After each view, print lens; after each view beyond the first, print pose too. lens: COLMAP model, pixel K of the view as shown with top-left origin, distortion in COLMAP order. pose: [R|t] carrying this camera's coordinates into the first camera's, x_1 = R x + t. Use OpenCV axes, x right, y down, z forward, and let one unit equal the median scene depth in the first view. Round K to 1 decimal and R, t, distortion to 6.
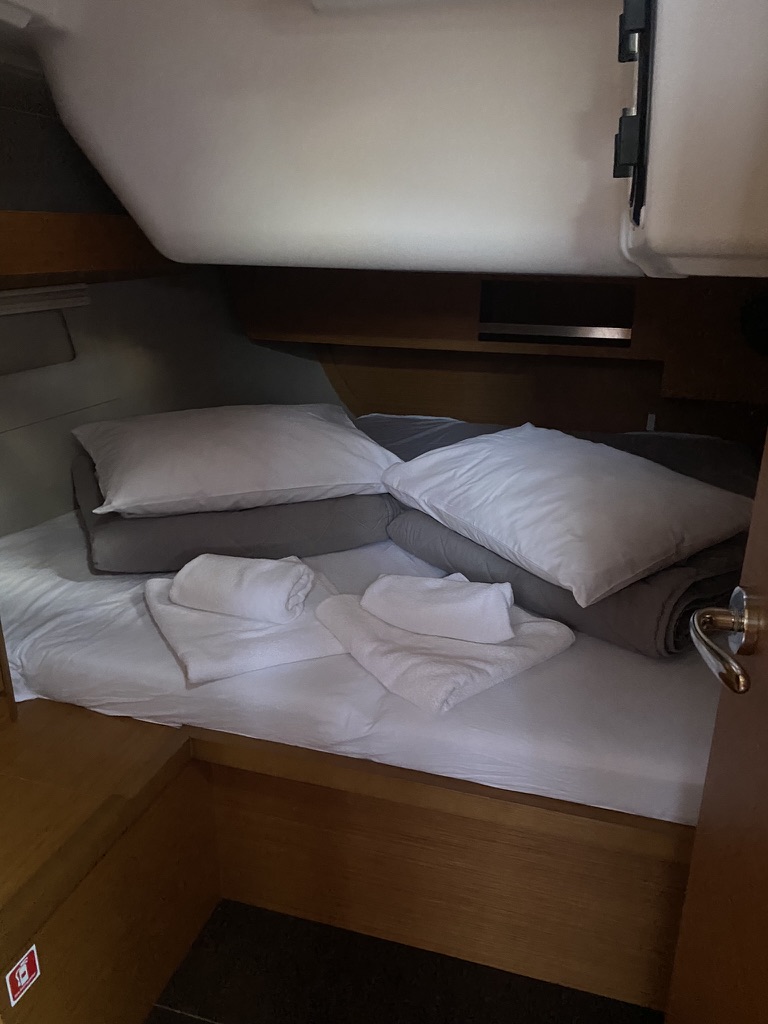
lens RADIAL K [[778.3, 0, 382.1], [0, 778.3, 503.8], [0, 0, 1]] dist [0.008450, -0.004571]
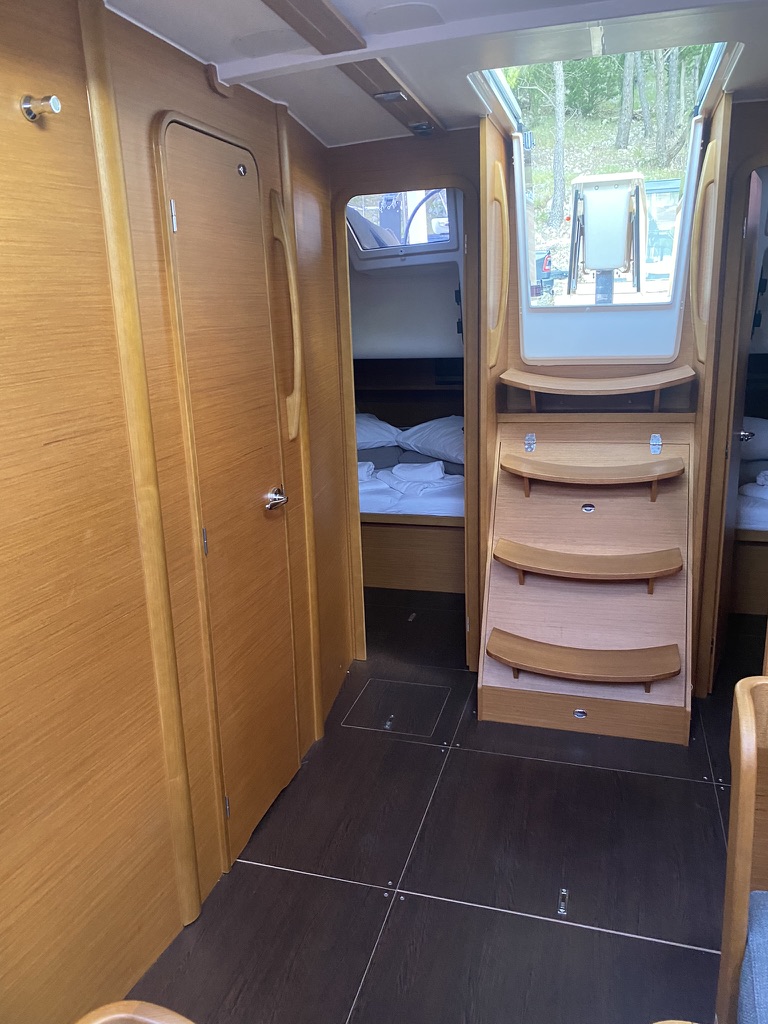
lens RADIAL K [[771.4, 0, 392.1], [0, 771.4, 516.5], [0, 0, 1]] dist [0.008143, -0.026925]
pose [[0.998564, -0.051708, 0.014041, -0.058318], [0.052495, 0.996622, -0.063165, 0.376700], [-0.010727, 0.063812, 0.997904, -1.467974]]
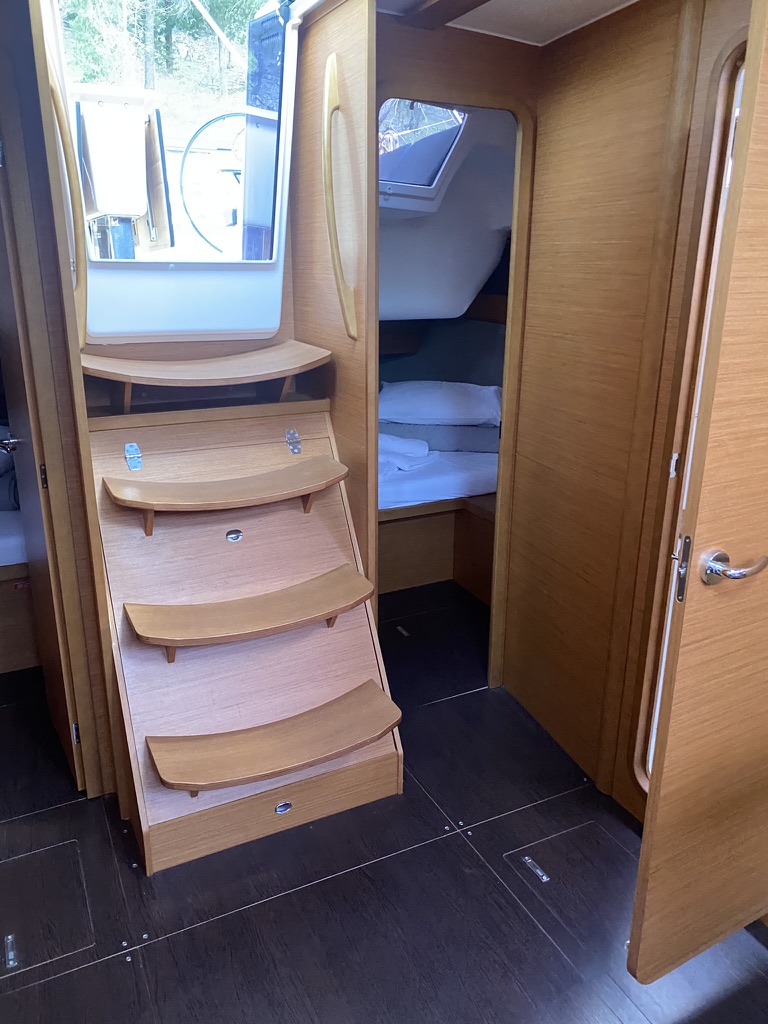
lens RADIAL K [[778.3, 0, 382.1], [0, 778.3, 503.8], [0, 0, 1]] dist [0.008450, -0.004571]
pose [[0.713613, -0.218385, 0.665631, -0.257621], [0.230327, 0.970485, 0.071473, 0.197908], [-0.661594, 0.102309, 0.742850, -0.925069]]
